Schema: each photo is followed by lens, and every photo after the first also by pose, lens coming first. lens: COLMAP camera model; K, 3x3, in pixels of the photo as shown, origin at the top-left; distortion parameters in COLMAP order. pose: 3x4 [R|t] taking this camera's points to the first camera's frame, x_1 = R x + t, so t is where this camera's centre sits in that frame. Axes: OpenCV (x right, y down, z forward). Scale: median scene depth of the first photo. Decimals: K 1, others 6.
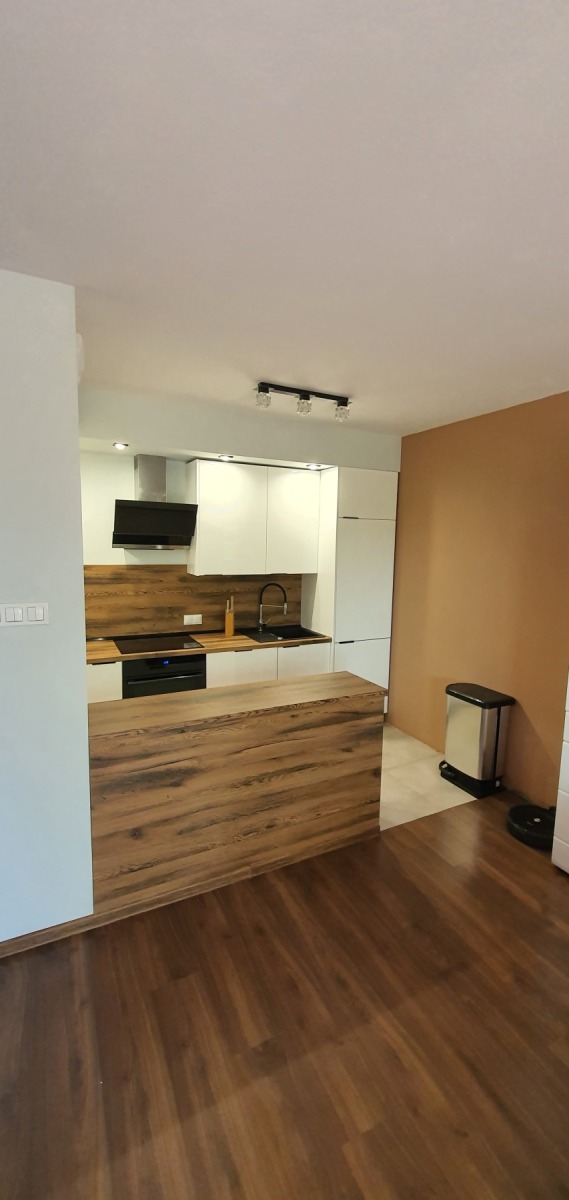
lens RADIAL K [[475.5, 0, 299.3], [0, 475.5, 600.7], [0, 0, 1]] dist [0.001529, -0.002643]
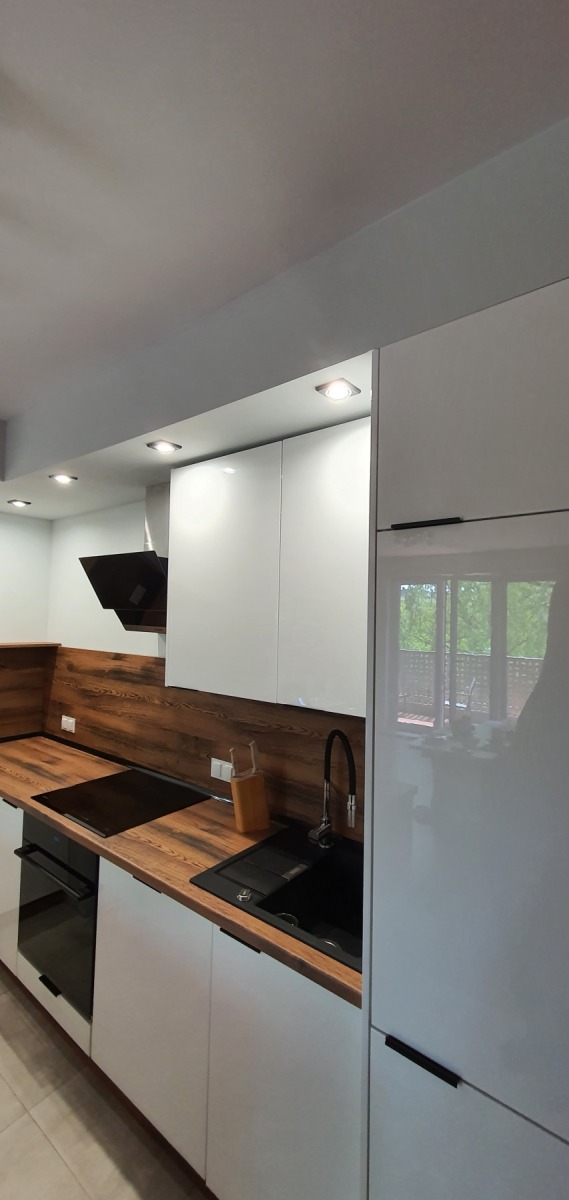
lens RADIAL K [[475.5, 0, 300.6], [0, 475.5, 600.4], [0, 0, 1]] dist [0.001529, -0.002643]
pose [[0.442390, -0.041720, -0.895852, 0.347848], [-0.119538, 0.987261, -0.105007, -0.120005], [0.888821, 0.153542, 0.431767, 0.985643]]
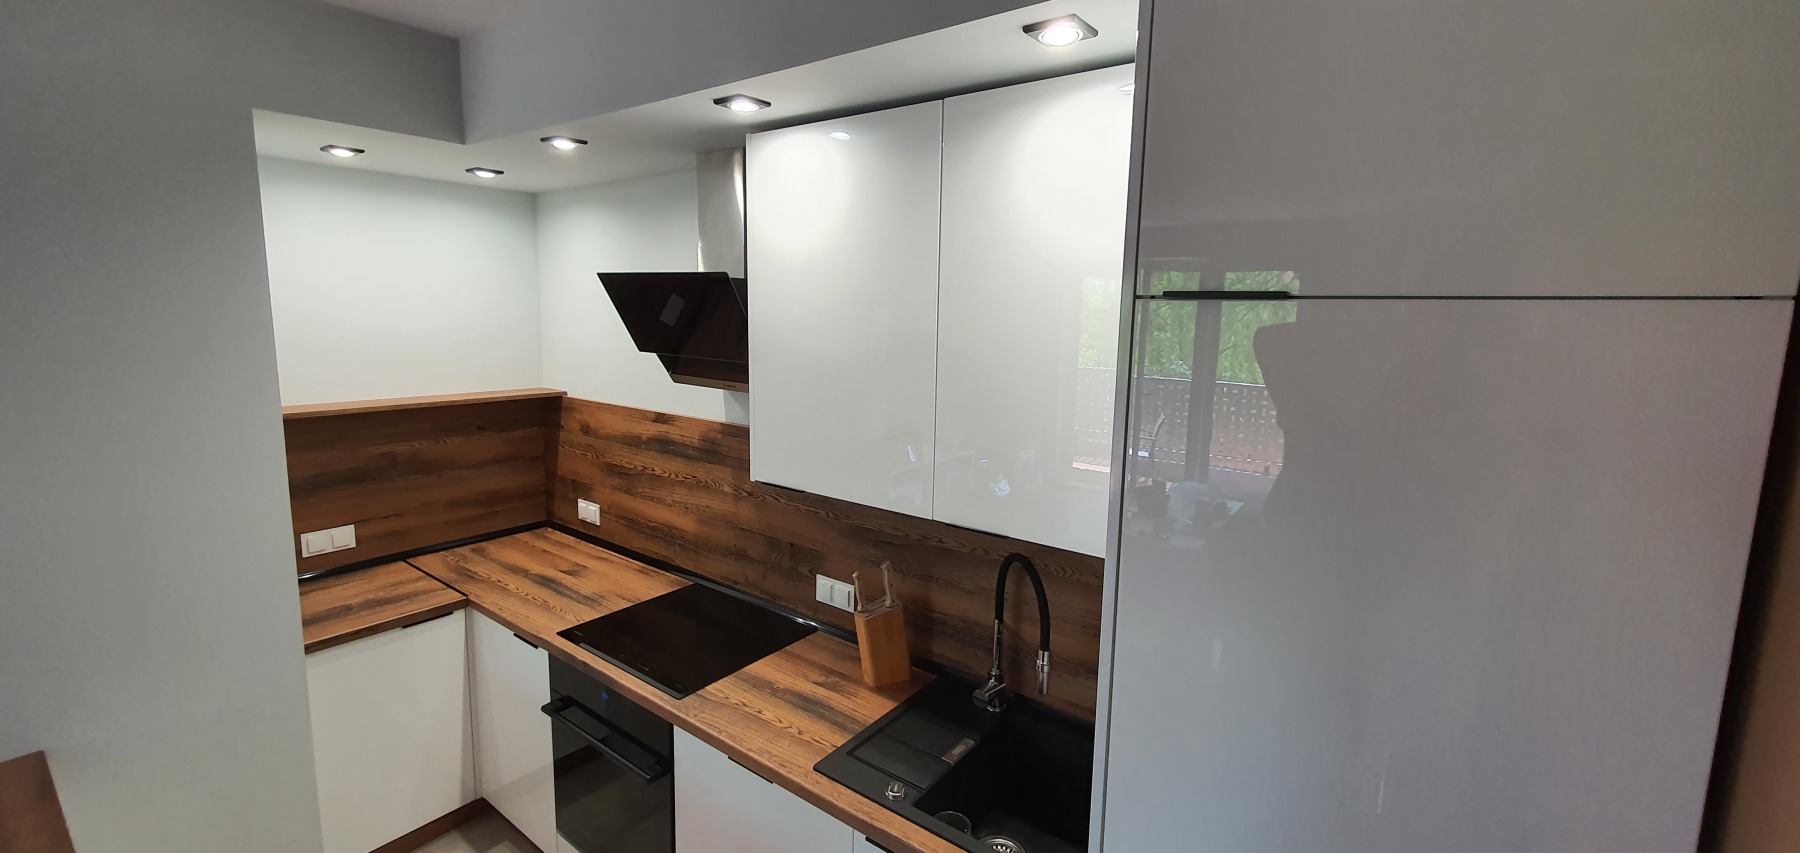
lens RADIAL K [[713.2, 0, 908.4], [0, 713.2, 410.3], [0, 0, 1]] dist [0.001529, -0.002643]
pose [[0.458791, 0.113189, -0.881305, 0.311045], [-0.120246, 0.990638, 0.064633, -0.165721], [0.880370, 0.076320, 0.468107, 0.943811]]
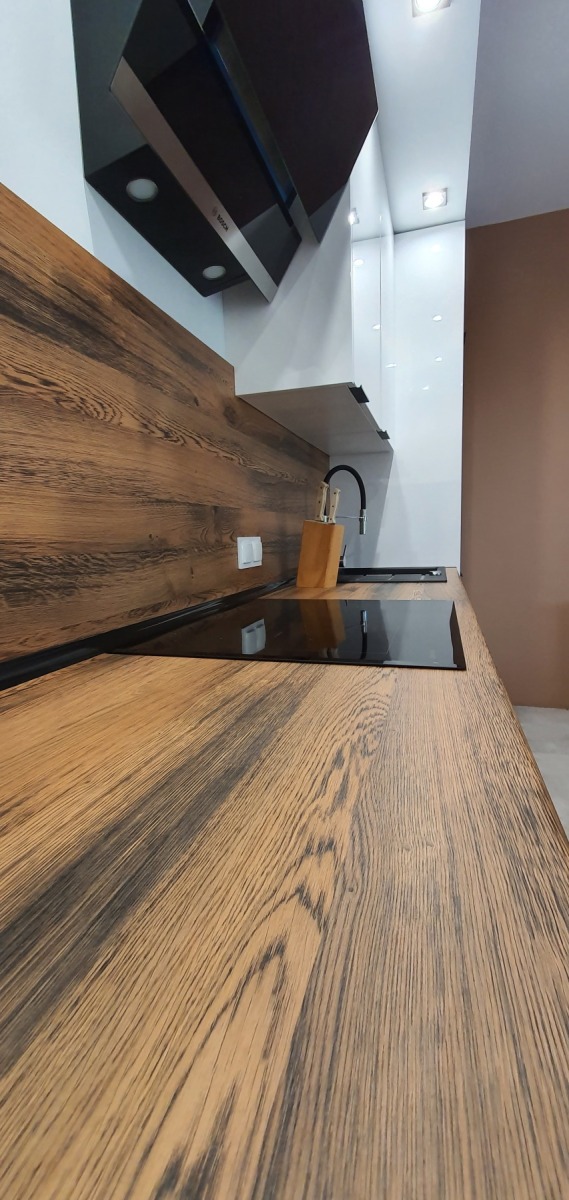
lens RADIAL K [[475.5, 0, 294.2], [0, 475.5, 604.0], [0, 0, 1]] dist [0.001529, -0.002643]
pose [[0.686376, -0.143952, 0.712857, -0.526778], [0.129847, 0.988721, 0.074635, 0.065492], [-0.715561, 0.041335, 0.697327, 0.904306]]
